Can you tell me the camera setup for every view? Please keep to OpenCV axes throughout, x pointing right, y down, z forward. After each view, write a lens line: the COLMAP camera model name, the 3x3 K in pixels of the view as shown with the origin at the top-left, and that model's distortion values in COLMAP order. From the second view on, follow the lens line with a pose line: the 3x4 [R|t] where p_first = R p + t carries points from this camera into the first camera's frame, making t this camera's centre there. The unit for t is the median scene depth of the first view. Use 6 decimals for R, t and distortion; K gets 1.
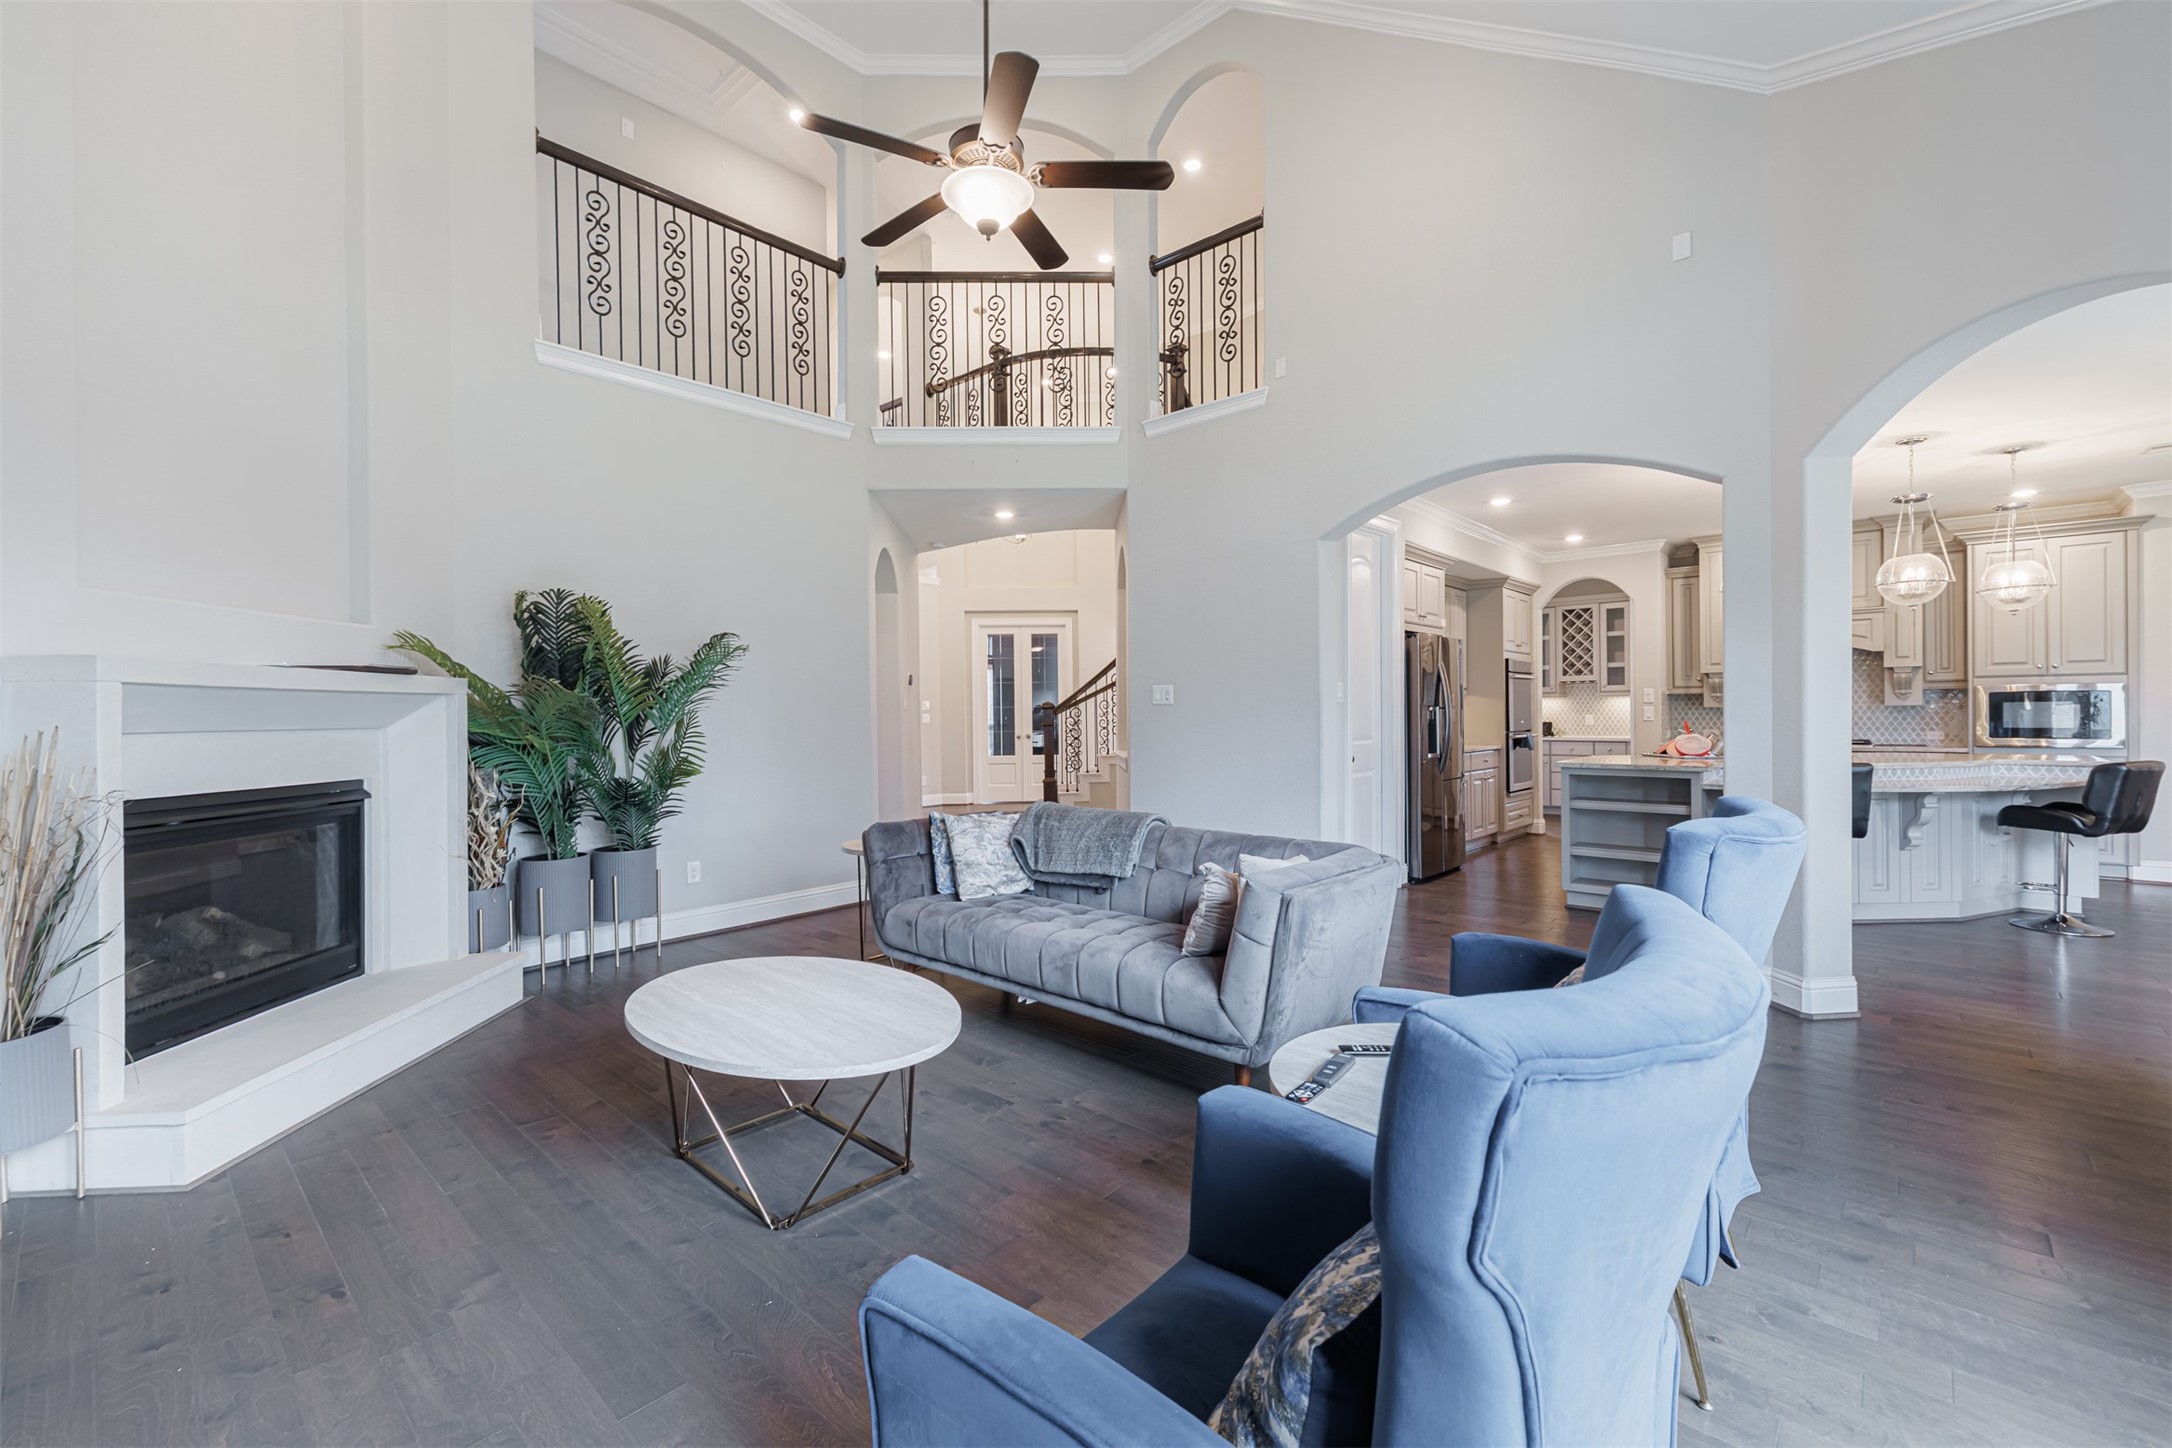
lens RADIAL K [[902.8, 0, 1091.3], [0, 902.8, 707.7], [0, 0, 1]] dist [0.010888, -0.003527]
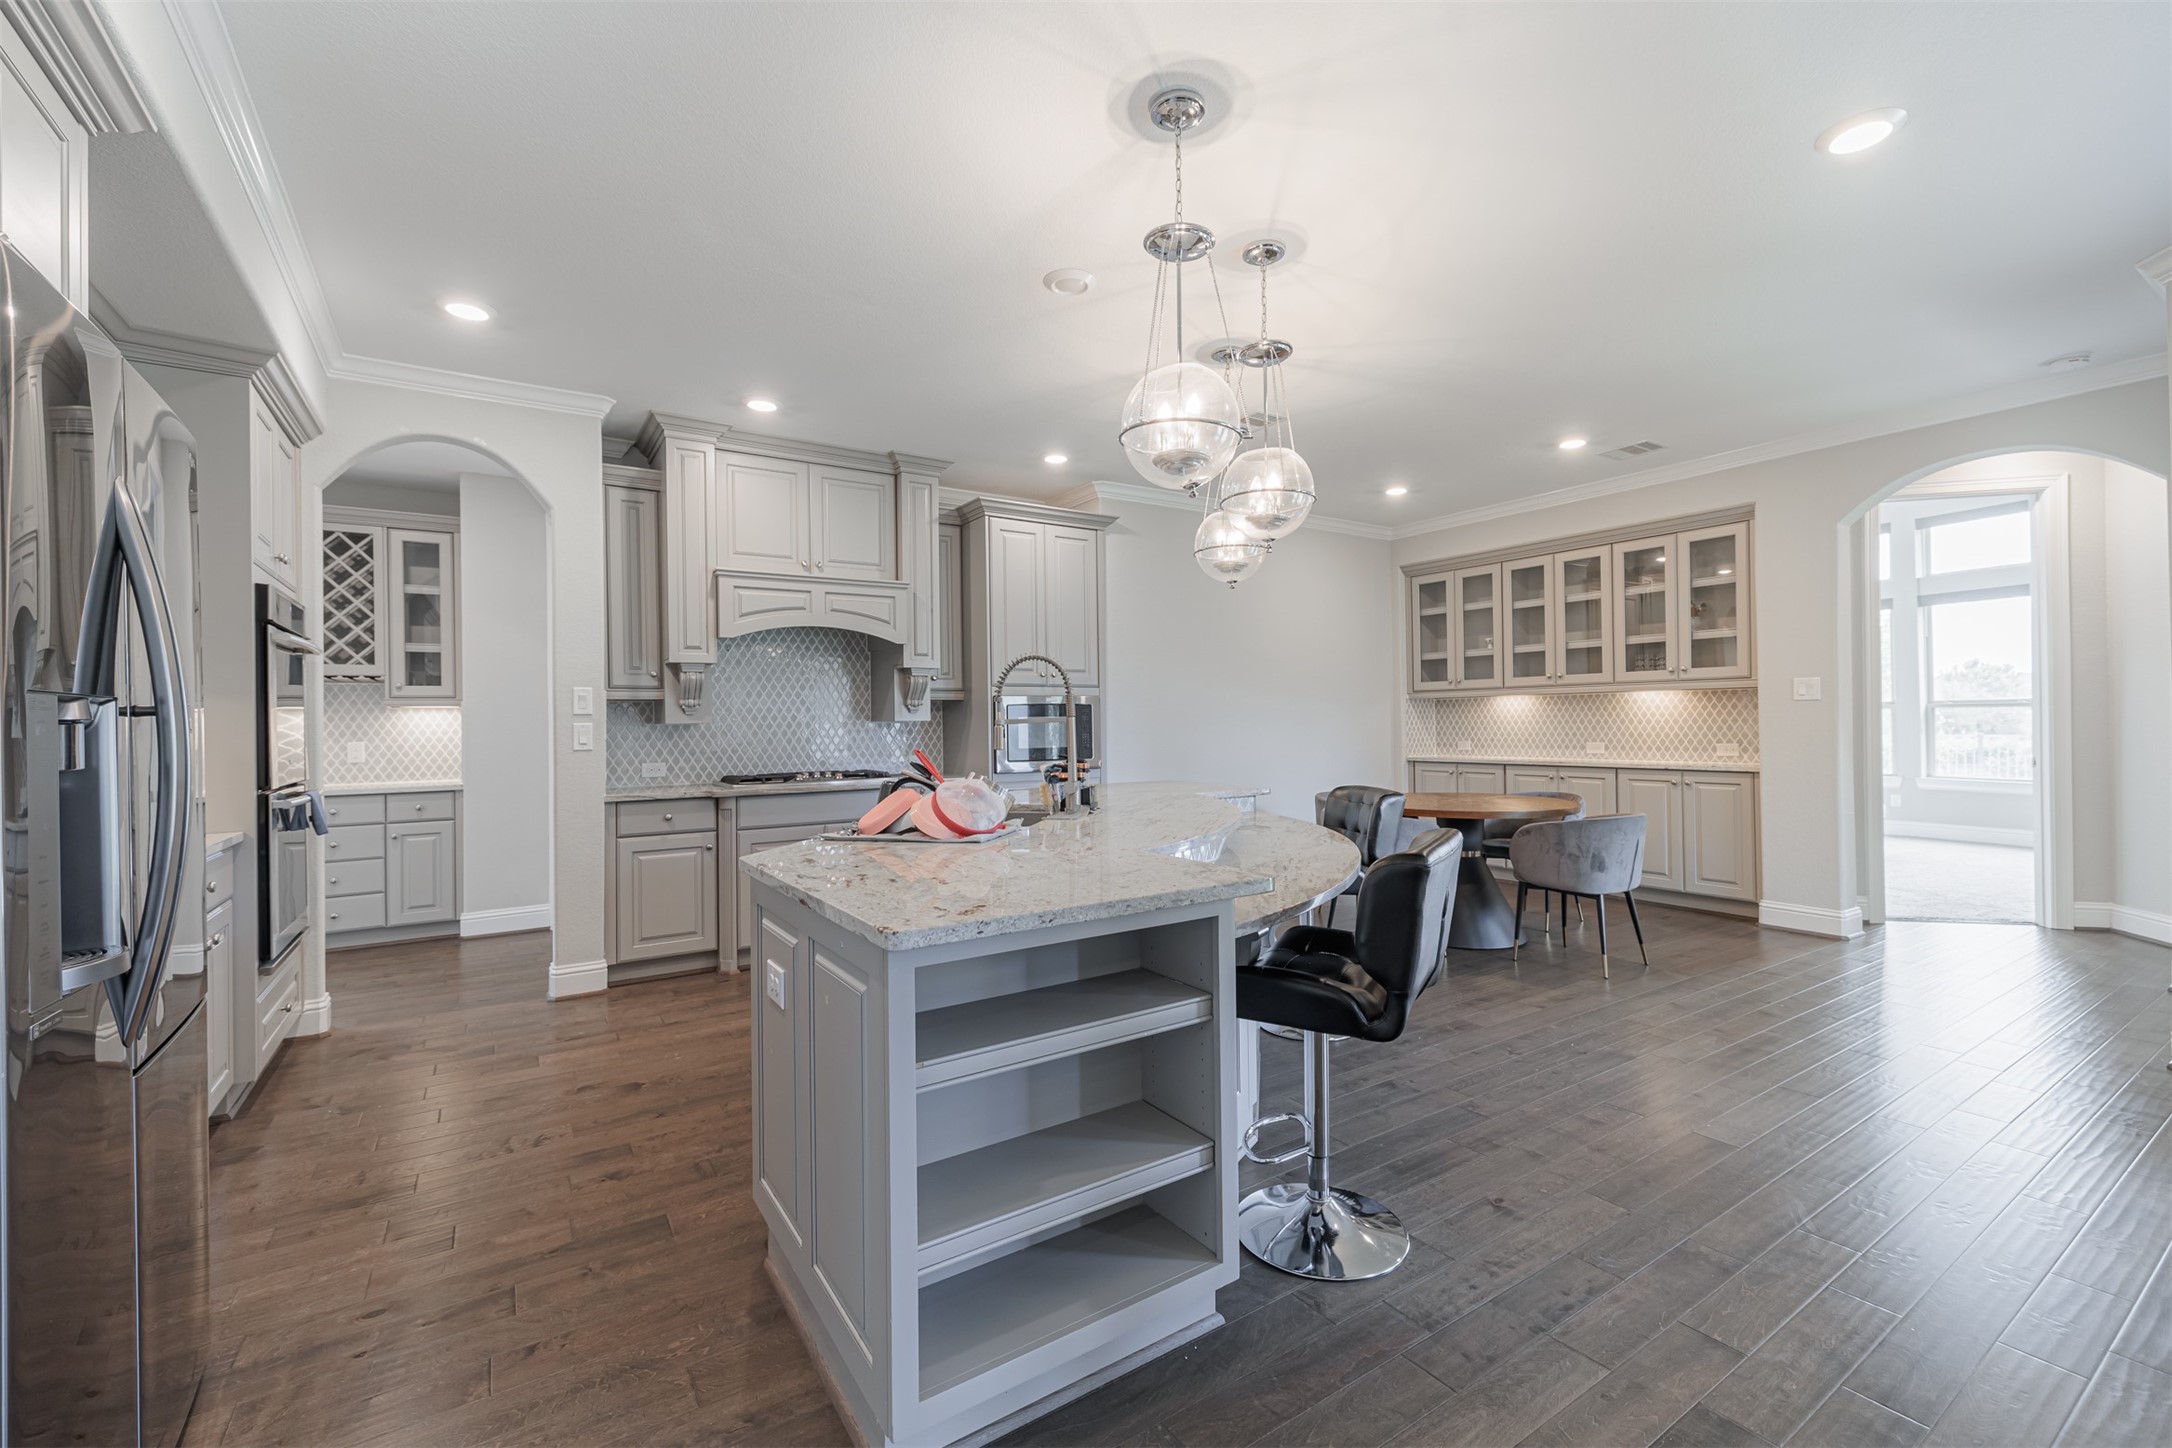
lens RADIAL K [[902.8, 0, 1092.0], [0, 902.8, 718.2], [0, 0, 1]] dist [0.010888, -0.003527]
pose [[0.250465, 0.011641, 0.968056, 0.185382], [0.007022, 0.999880, -0.013841, 0.004881], [-0.968100, 0.010265, 0.250353, 0.562880]]
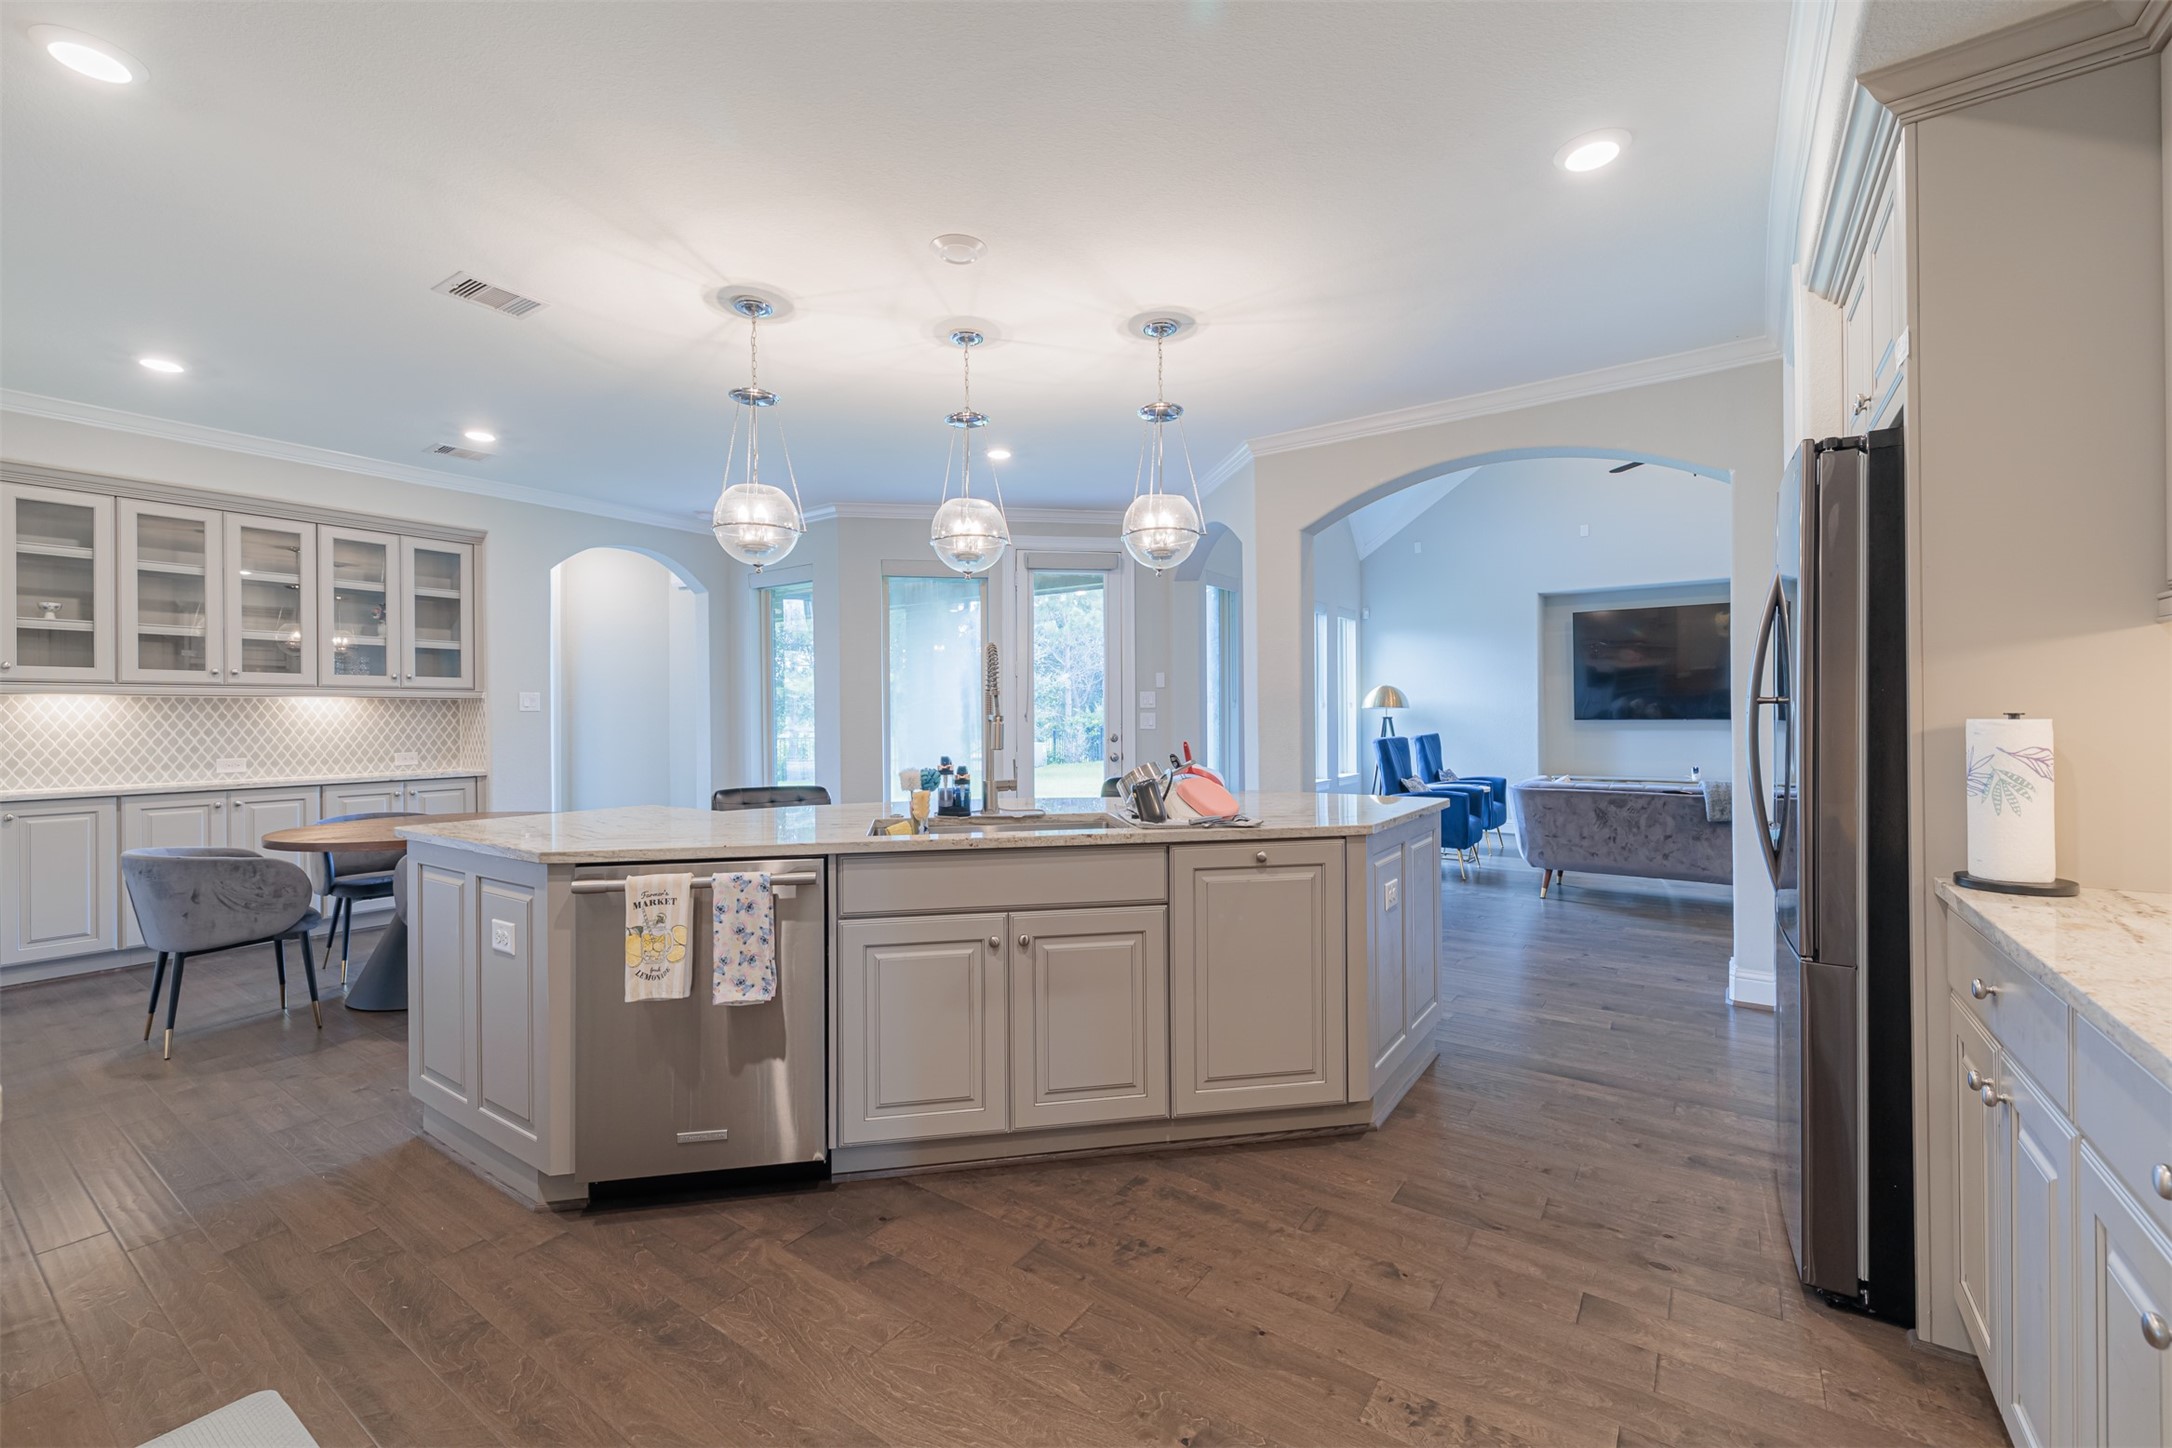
lens RADIAL K [[902.8, 0, 1088.2], [0, 902.8, 711.5], [0, 0, 1]] dist [0.010888, -0.003527]
pose [[-0.991962, 0.018221, -0.125215, 0.524025], [0.019385, 0.999779, -0.008083, 0.002361], [0.125040, -0.010445, -0.992097, 0.995895]]
